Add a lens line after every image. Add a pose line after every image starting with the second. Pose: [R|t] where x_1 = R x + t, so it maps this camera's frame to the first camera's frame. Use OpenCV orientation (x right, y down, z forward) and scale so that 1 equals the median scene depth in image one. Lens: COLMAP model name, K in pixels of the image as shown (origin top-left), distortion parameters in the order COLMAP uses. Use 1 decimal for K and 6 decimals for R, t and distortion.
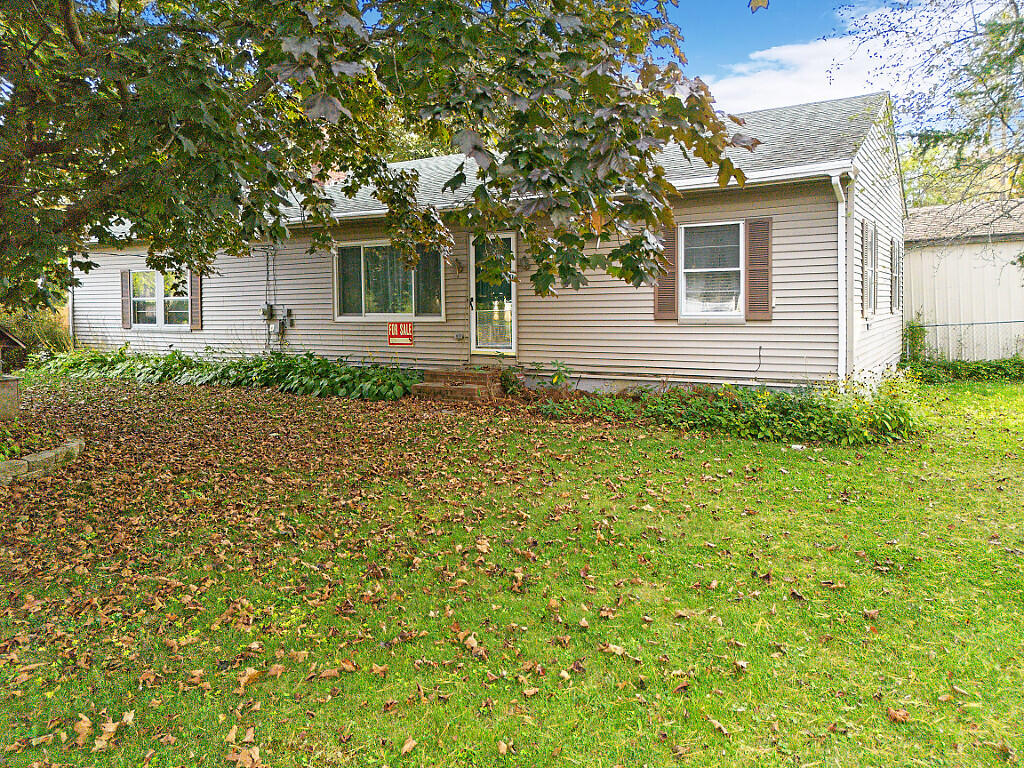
lens RADIAL K [[727.3, 0, 519.8], [0, 727.3, 378.3], [0, 0, 1]] dist [0.074036, -0.066491]
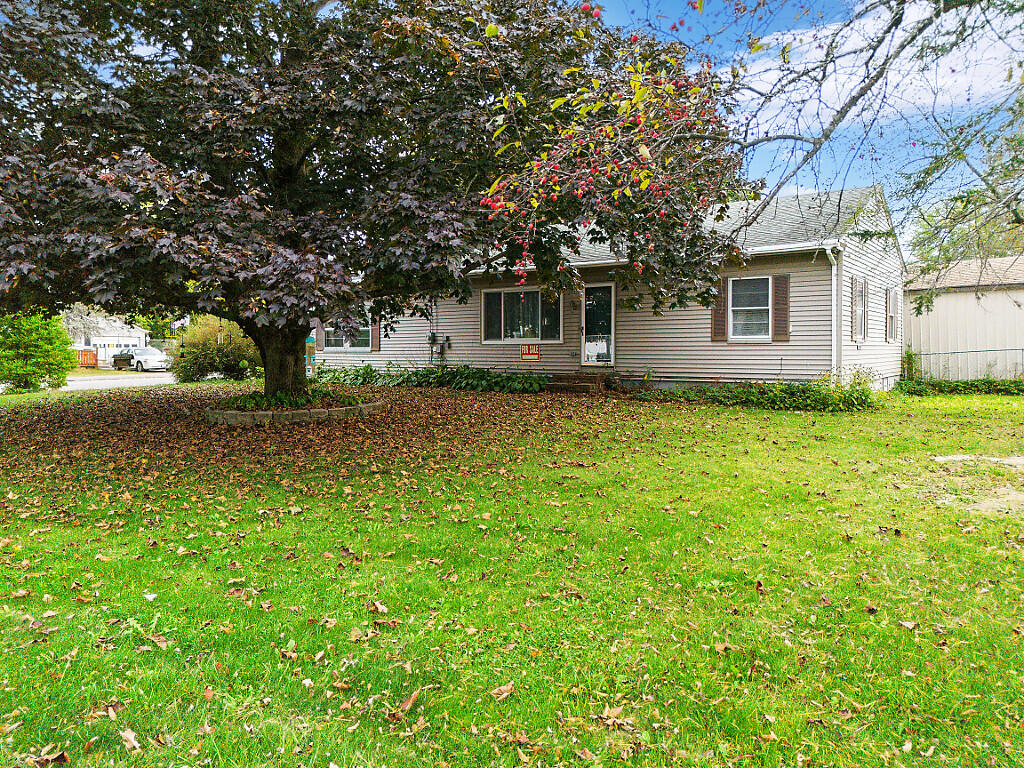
lens RADIAL K [[712.1, 0, 516.9], [0, 712.1, 407.0], [0, 0, 1]] dist [0.082192, -0.104313]
pose [[0.997017, 0.018208, -0.075002, -0.090315], [-0.019631, 0.999640, -0.018283, 0.080621], [0.074642, 0.019701, 0.997016, -0.446529]]
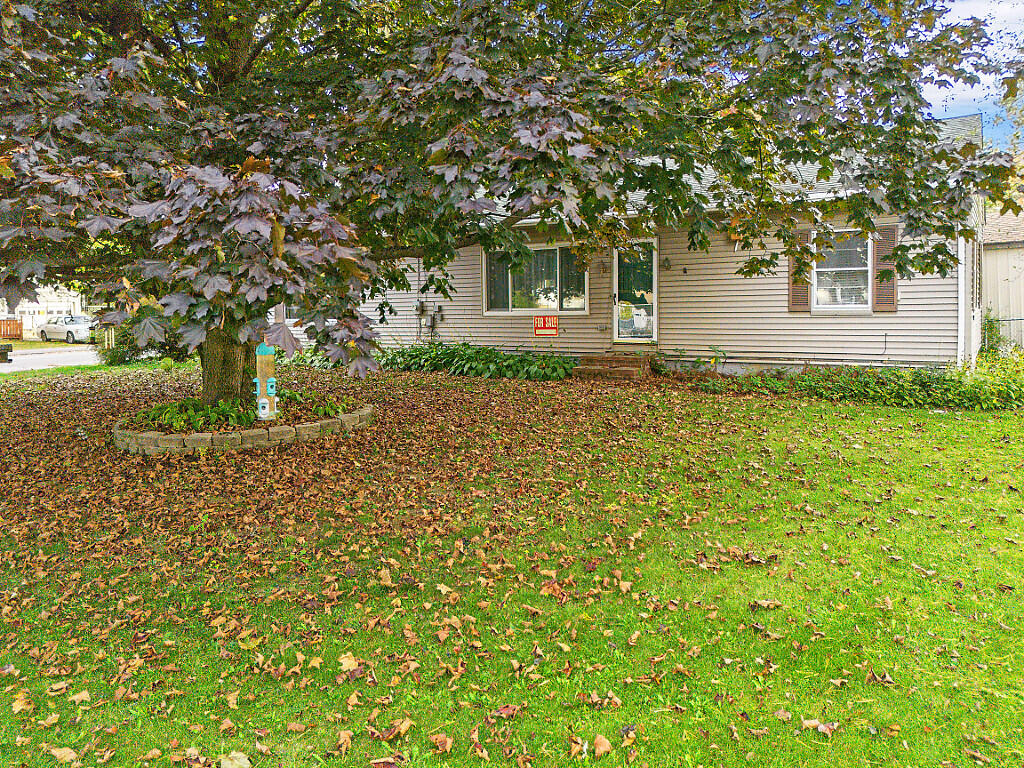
lens RADIAL K [[727.3, 0, 519.8], [0, 727.3, 378.3], [0, 0, 1]] dist [0.074036, -0.066491]
pose [[0.999643, 0.002623, -0.026585, -0.192132], [-0.002689, 0.999993, -0.002441, 0.027566], [0.026579, 0.002511, 0.999644, -0.171756]]
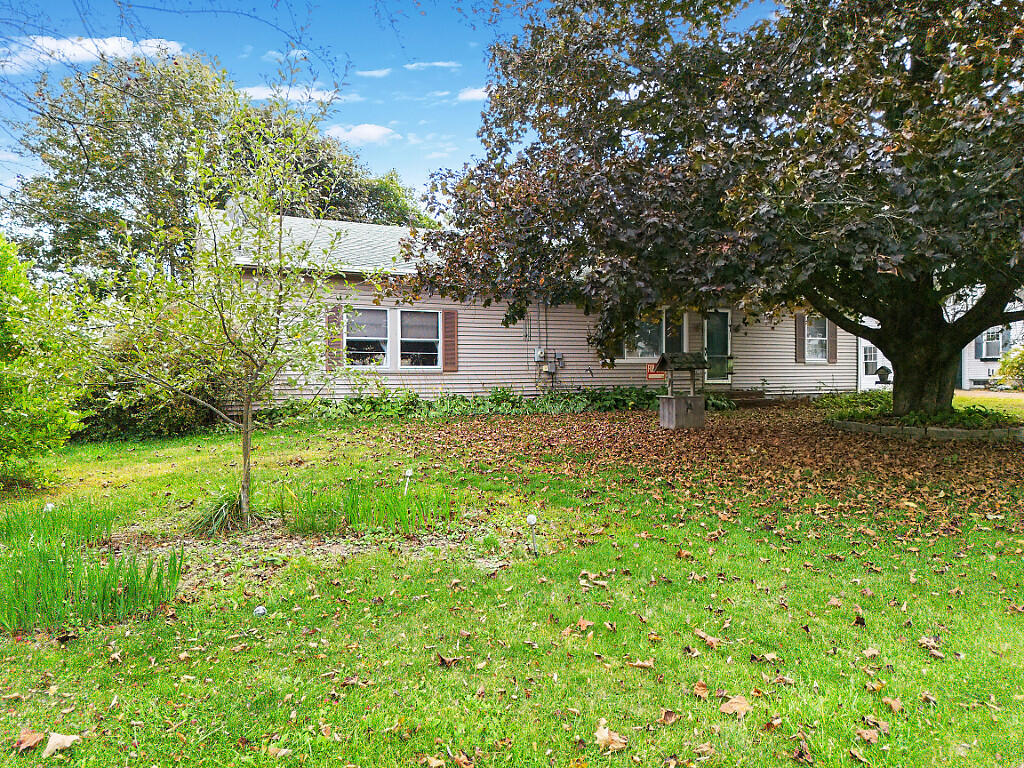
lens RADIAL K [[727.3, 0, 519.8], [0, 727.3, 378.3], [0, 0, 1]] dist [0.074036, -0.066491]
pose [[0.534513, 0.015459, 0.845019, -1.650717], [0.091961, 0.992833, -0.076332, 0.038823], [-0.840142, 0.118509, 0.529260, 0.524194]]
